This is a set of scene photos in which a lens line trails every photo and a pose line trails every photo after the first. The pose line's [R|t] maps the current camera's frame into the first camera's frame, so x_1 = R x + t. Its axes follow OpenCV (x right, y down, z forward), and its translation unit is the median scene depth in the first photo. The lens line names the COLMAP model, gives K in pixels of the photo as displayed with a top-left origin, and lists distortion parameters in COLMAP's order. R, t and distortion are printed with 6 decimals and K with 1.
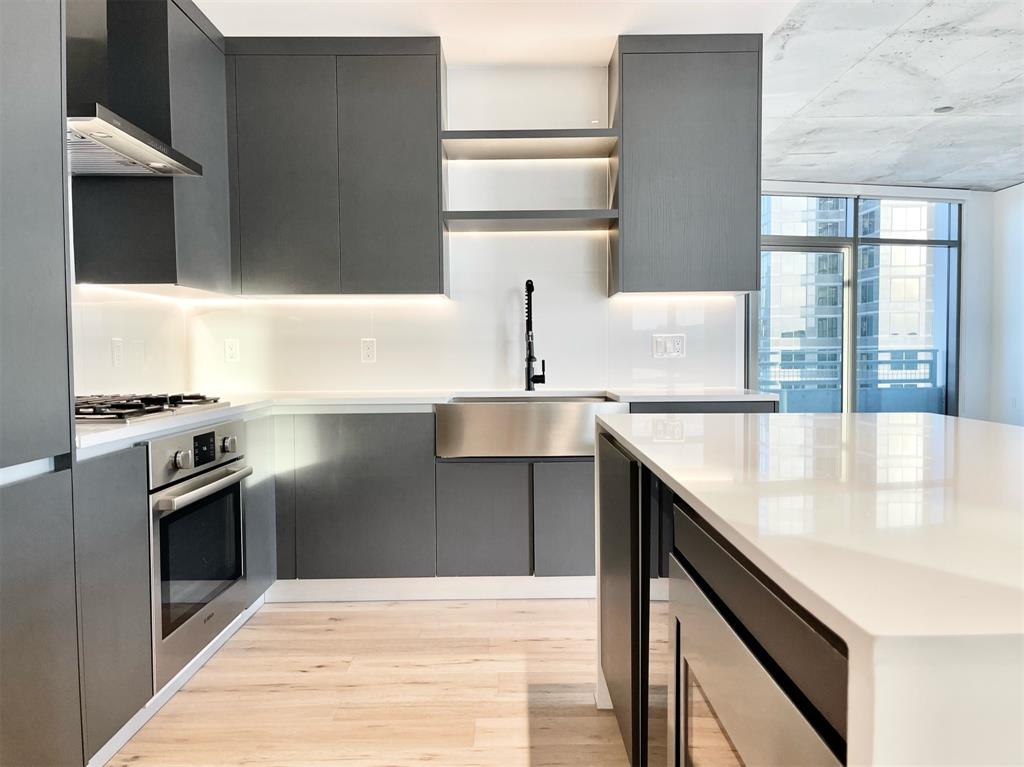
lens RADIAL K [[773.5, 0, 512.0], [0, 773.5, 383.5], [0, 0, 1]] dist [0.068214, -0.091035]
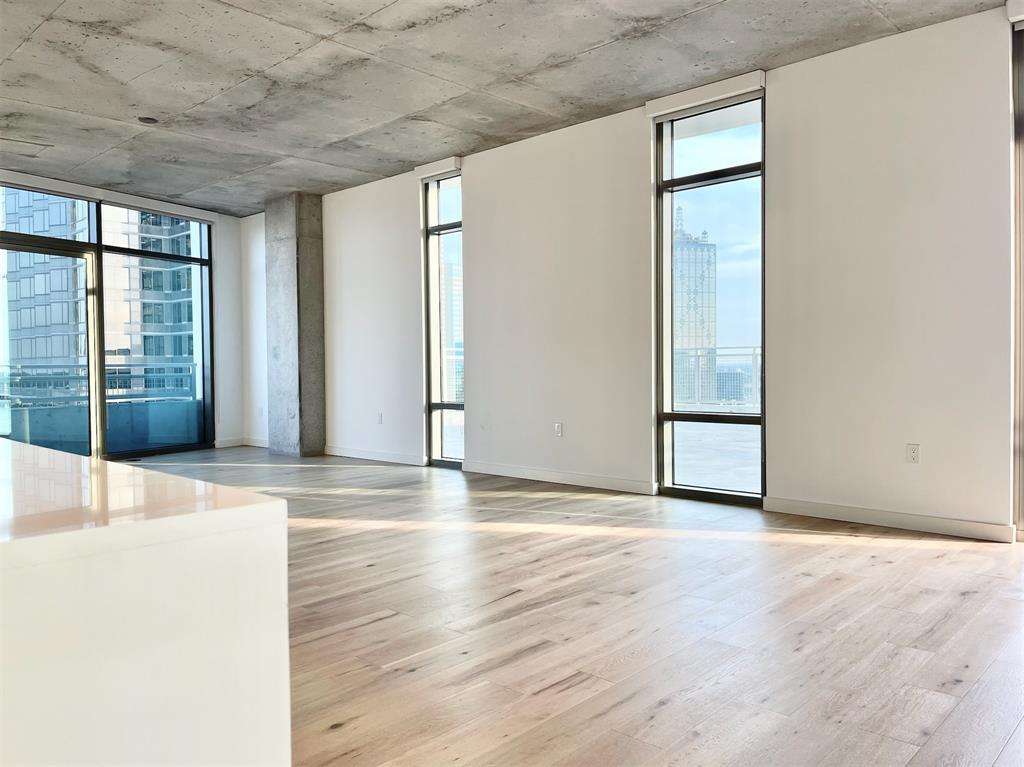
lens RADIAL K [[772.9, 0, 517.1], [0, 772.9, 380.5], [0, 0, 1]] dist [0.056415, -0.063899]
pose [[0.688033, -0.013737, 0.725549, 0.247144], [0.033729, 0.999346, -0.013064, 0.017865], [-0.724895, 0.033460, 0.688046, -0.027291]]
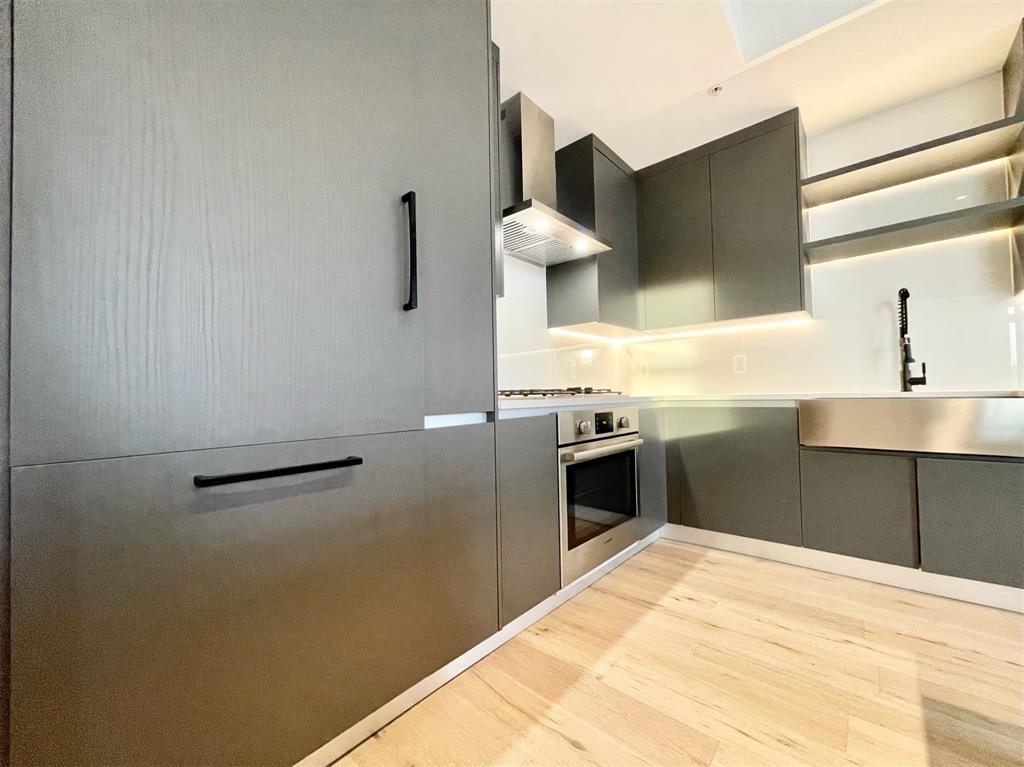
lens RADIAL K [[411.7, 0, 507.8], [0, 411.7, 386.1], [0, 0, 1]] dist [-0.001669, -0.000499]
pose [[0.743951, -0.022758, -0.667846, -0.008333], [-0.013935, 0.998674, -0.049555, 0.040526], [0.668088, 0.046173, 0.742648, 0.221404]]
